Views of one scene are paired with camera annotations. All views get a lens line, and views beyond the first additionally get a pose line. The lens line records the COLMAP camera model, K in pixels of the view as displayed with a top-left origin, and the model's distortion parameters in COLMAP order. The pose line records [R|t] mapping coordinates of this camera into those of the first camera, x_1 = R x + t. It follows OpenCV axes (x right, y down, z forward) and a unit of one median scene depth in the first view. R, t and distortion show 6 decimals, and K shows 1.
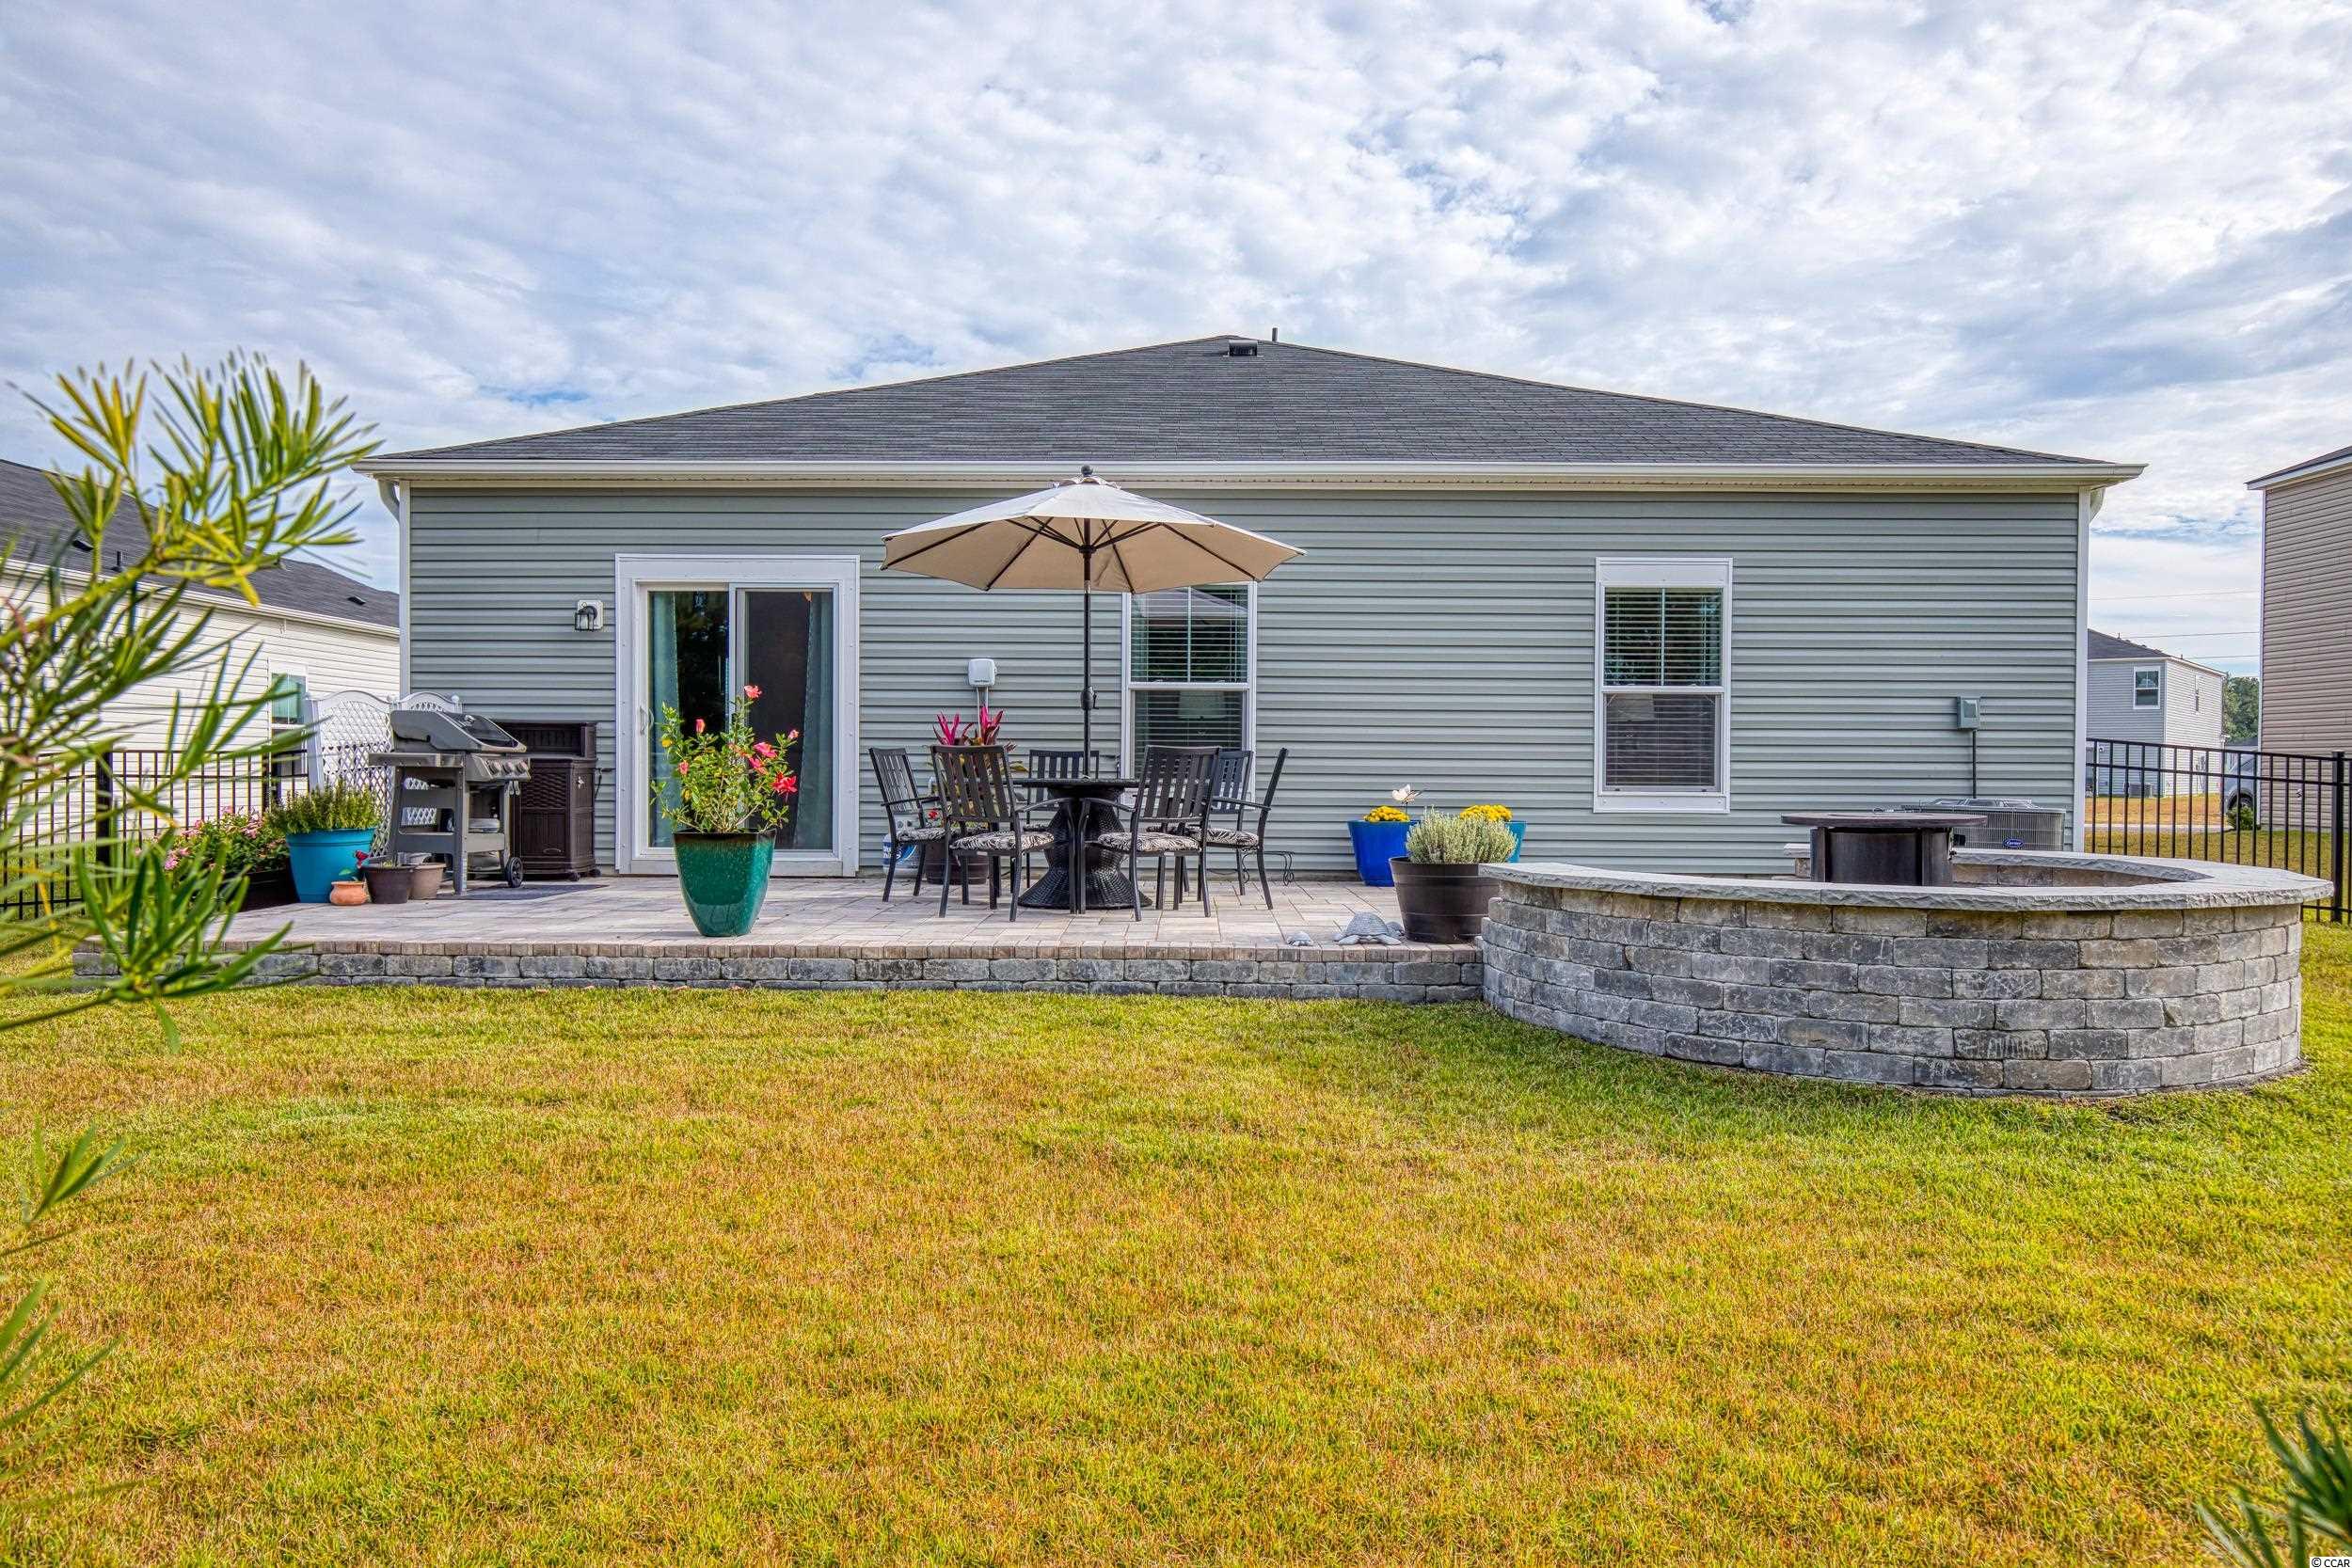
lens RADIAL K [[1621.7, 0, 1196.6], [0, 1621.7, 785.5], [0, 0, 1]] dist [0.003460, 0.007730]
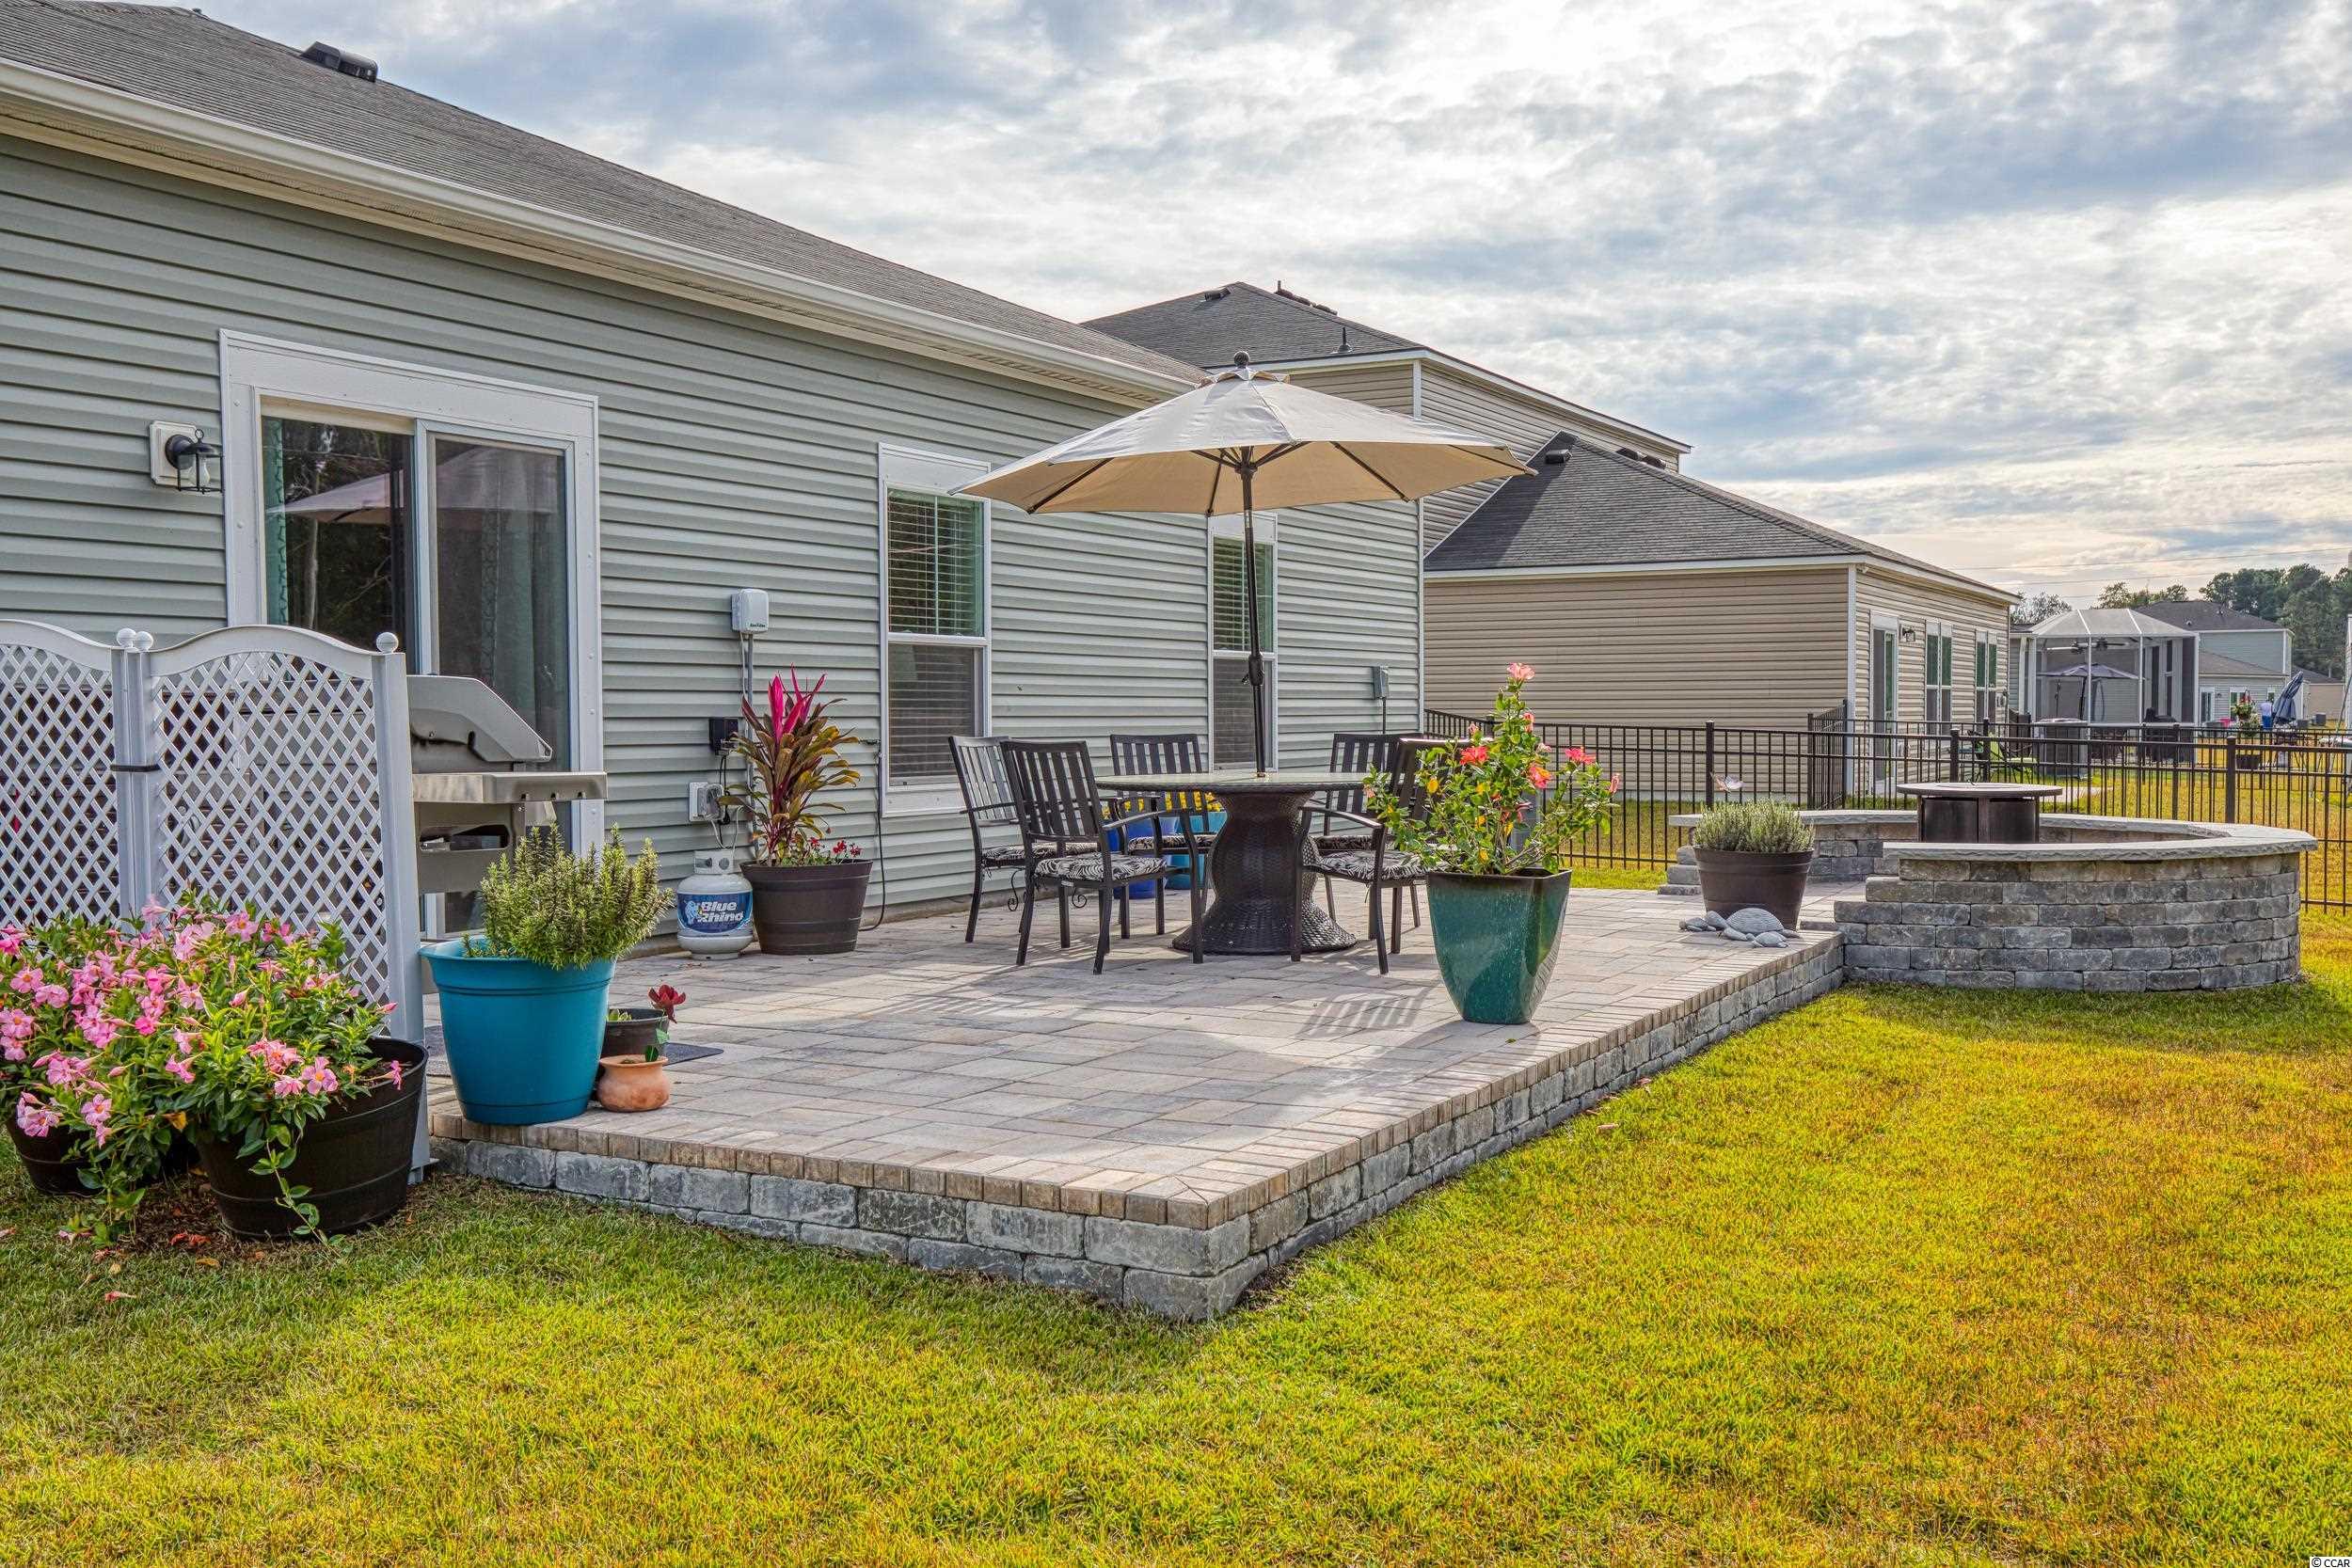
lens RADIAL K [[2193.8, 0, 1221.4], [0, 2193.8, 785.2], [0, 0, 1]] dist [0.037697, 0.000000]
pose [[0.461966, -0.037921, 0.886087, -0.883621], [0.014834, 0.999276, 0.035031, -0.033149], [-0.886774, -0.003039, 0.462194, 0.501878]]
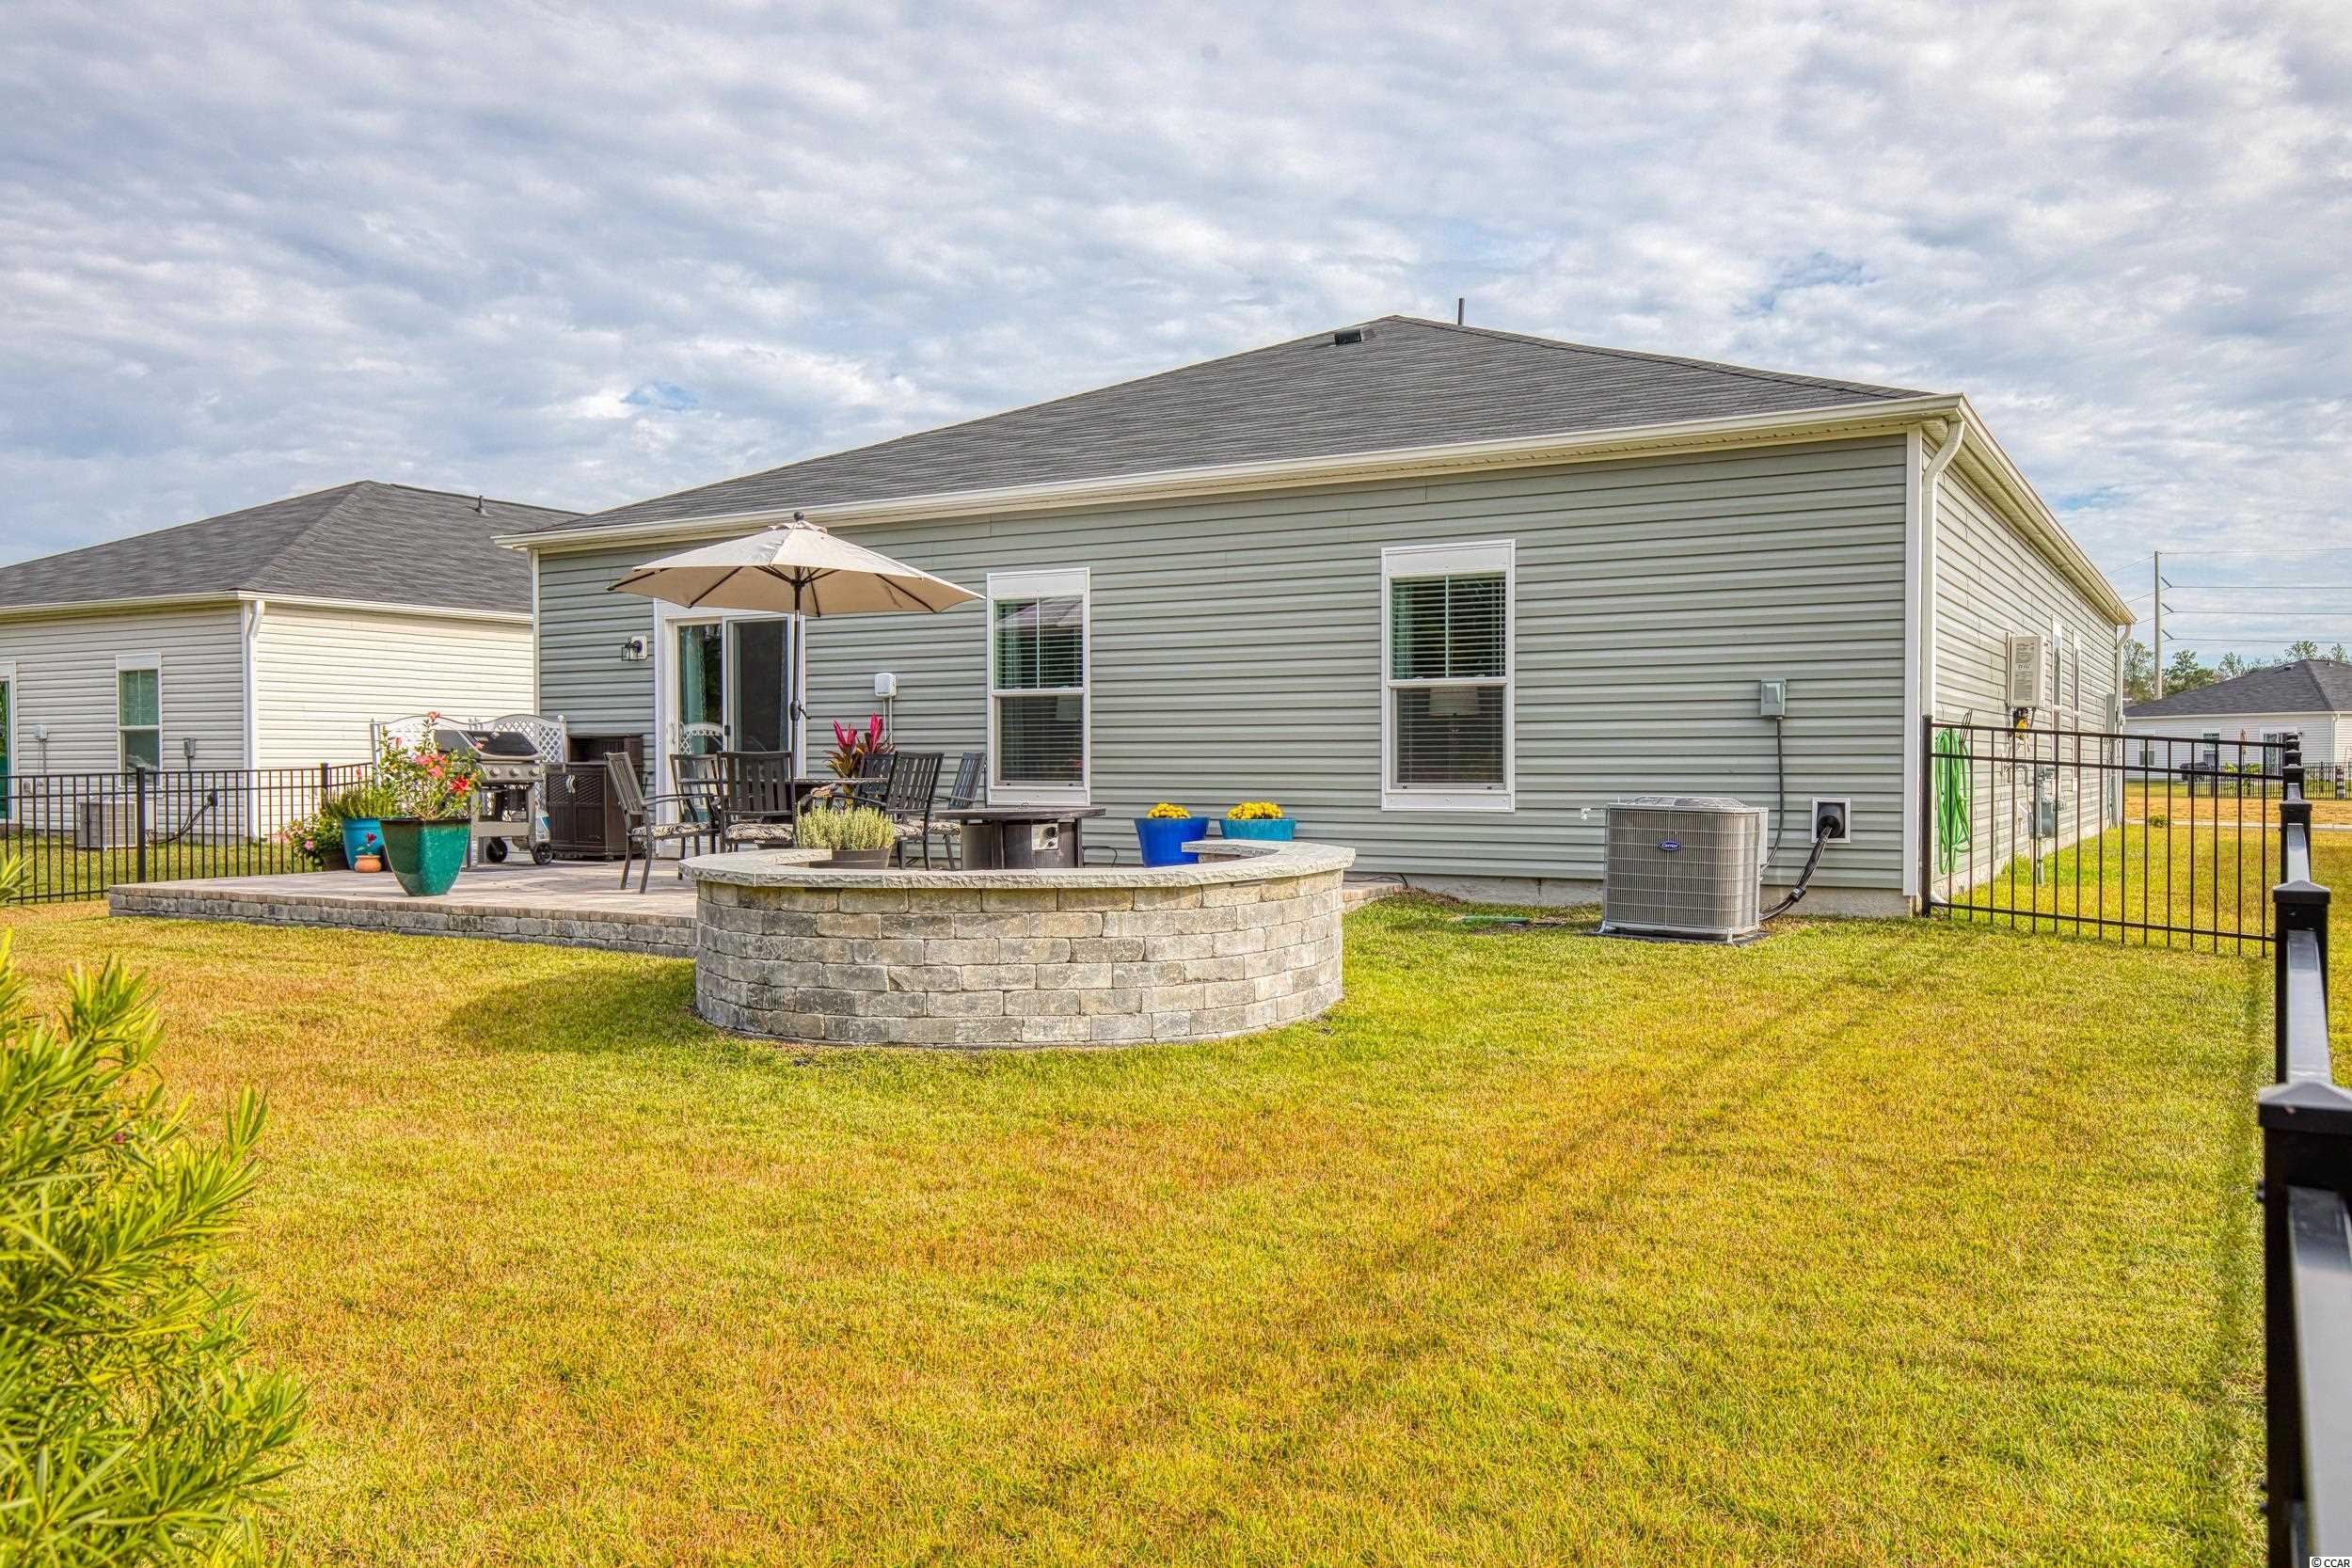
lens RADIAL K [[1850.6, 0, 1193.2], [0, 1850.6, 775.7], [0, 0, 1]] dist [0.002352, 0.017104]
pose [[0.867754, -0.005369, -0.496965, 0.776541], [0.002914, 0.999979, -0.005717, 0.001908], [0.496986, 0.003513, 0.867752, -0.019721]]
